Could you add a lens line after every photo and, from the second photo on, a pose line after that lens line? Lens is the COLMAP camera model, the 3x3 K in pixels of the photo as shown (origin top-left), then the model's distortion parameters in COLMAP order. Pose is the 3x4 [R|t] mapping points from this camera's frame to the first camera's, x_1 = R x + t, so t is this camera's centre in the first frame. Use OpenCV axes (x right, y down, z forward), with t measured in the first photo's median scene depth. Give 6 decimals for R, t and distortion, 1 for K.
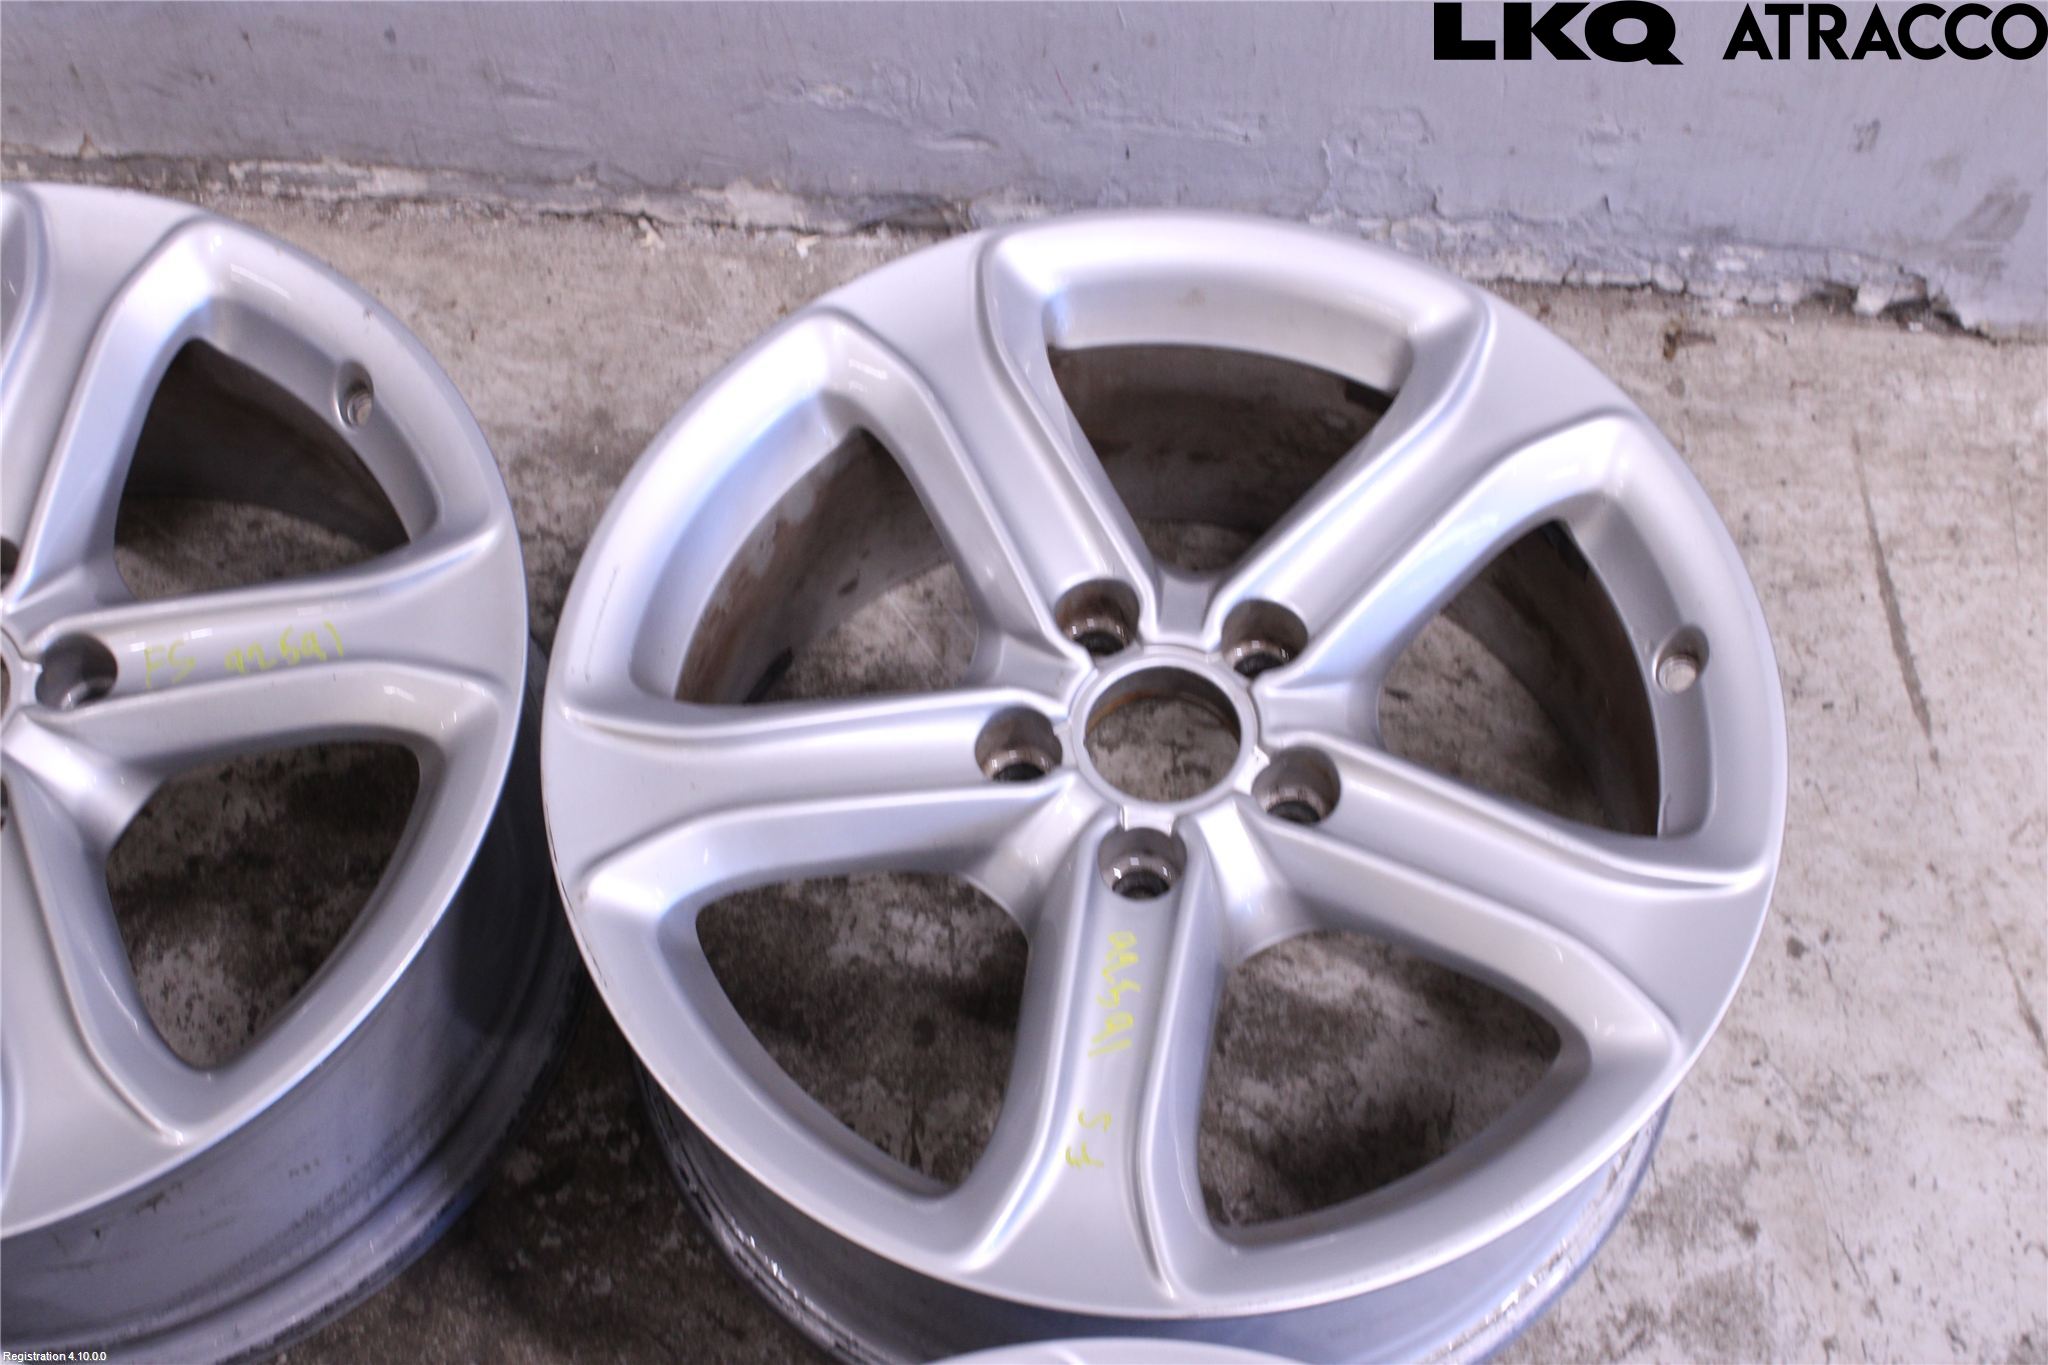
lens RADIAL K [[2971.9, 0, 1055.5], [0, 2971.9, 736.2], [0, 0, 1]] dist [-0.086288, 0.159273]
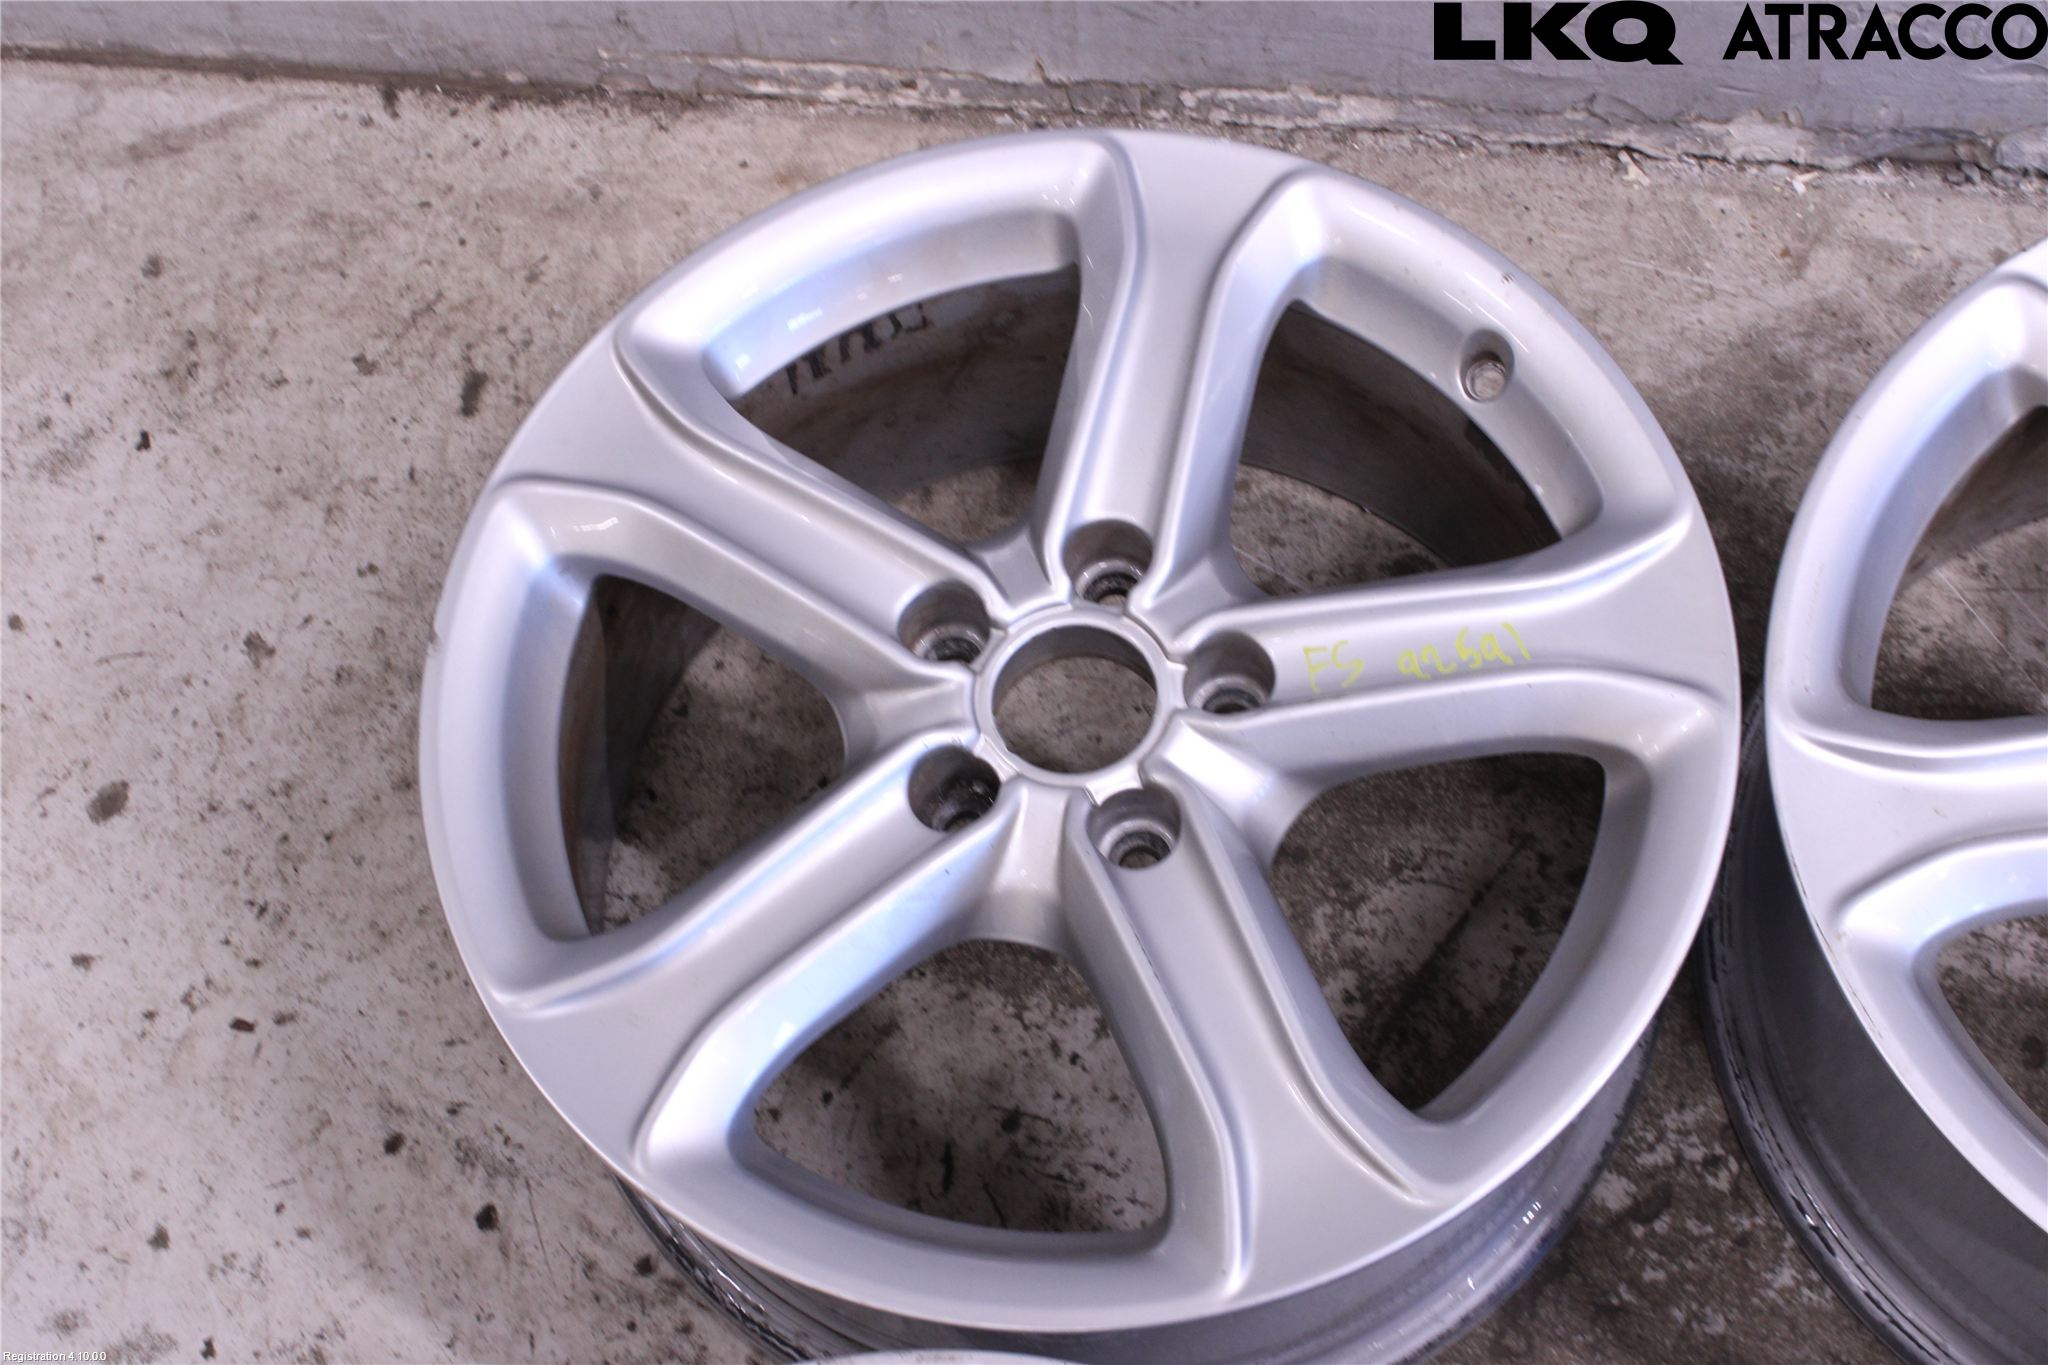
lens RADIAL K [[2971.9, 0, 1055.5], [0, 2971.9, 736.2], [0, 0, 1]] dist [-0.086288, 0.159273]
pose [[0.996541, 0.013521, -0.081993, -0.245753], [-0.009288, 0.998615, 0.051791, -0.039311], [0.082579, -0.050850, 0.995286, 0.056145]]
